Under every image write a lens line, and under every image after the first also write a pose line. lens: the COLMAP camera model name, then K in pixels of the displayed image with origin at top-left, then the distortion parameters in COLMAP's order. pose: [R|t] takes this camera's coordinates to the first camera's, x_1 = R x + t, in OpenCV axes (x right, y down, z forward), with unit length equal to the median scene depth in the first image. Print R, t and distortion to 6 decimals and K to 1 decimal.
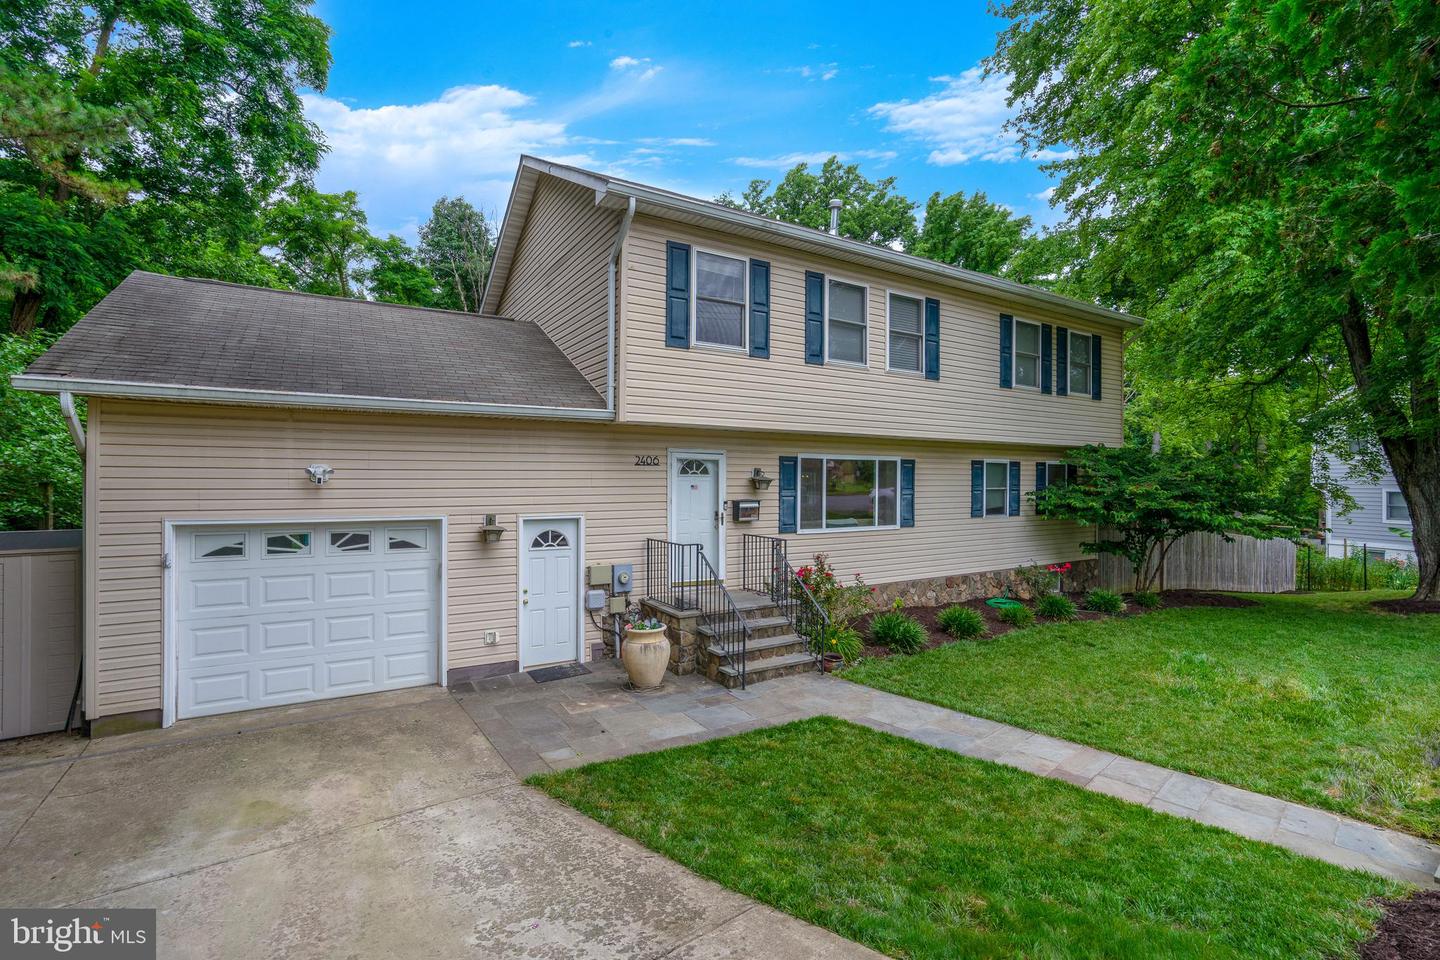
lens RADIAL K [[659.8, 0, 720.0], [0, 659.8, 483.5], [0, 0, 1]] dist [-0.044024, 0.022024]
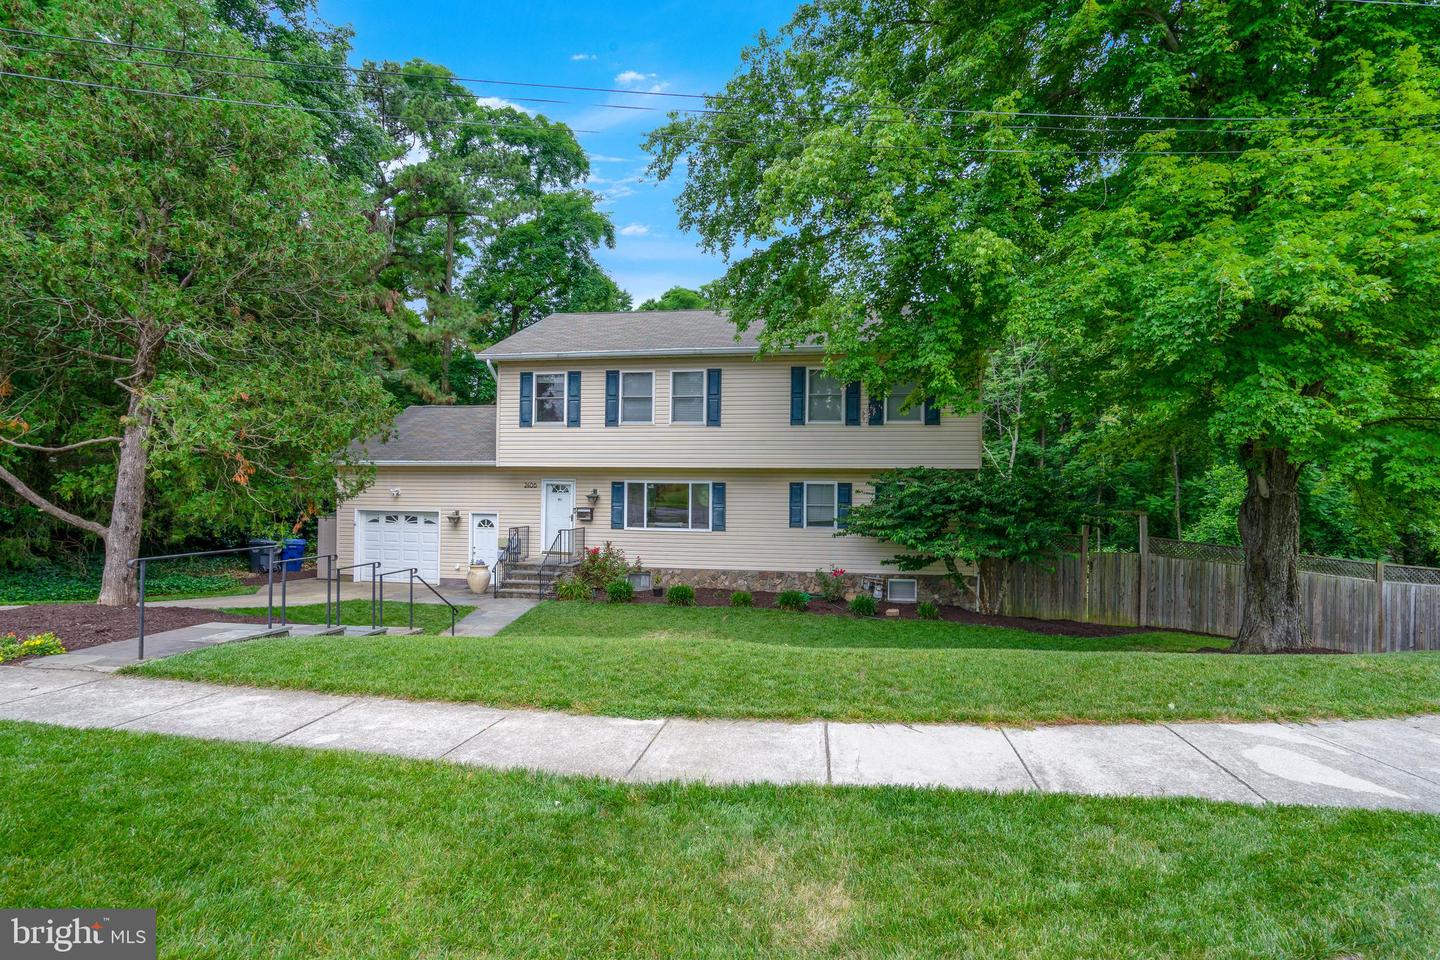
lens RADIAL K [[659.8, 0, 720.0], [0, 659.8, 483.5], [0, 0, 1]] dist [-0.044024, 0.022024]
pose [[0.755077, 0.007976, -0.655587, 1.341988], [-0.007830, 0.999964, 0.003147, -0.043424], [0.655589, 0.002757, 0.755113, -0.059793]]
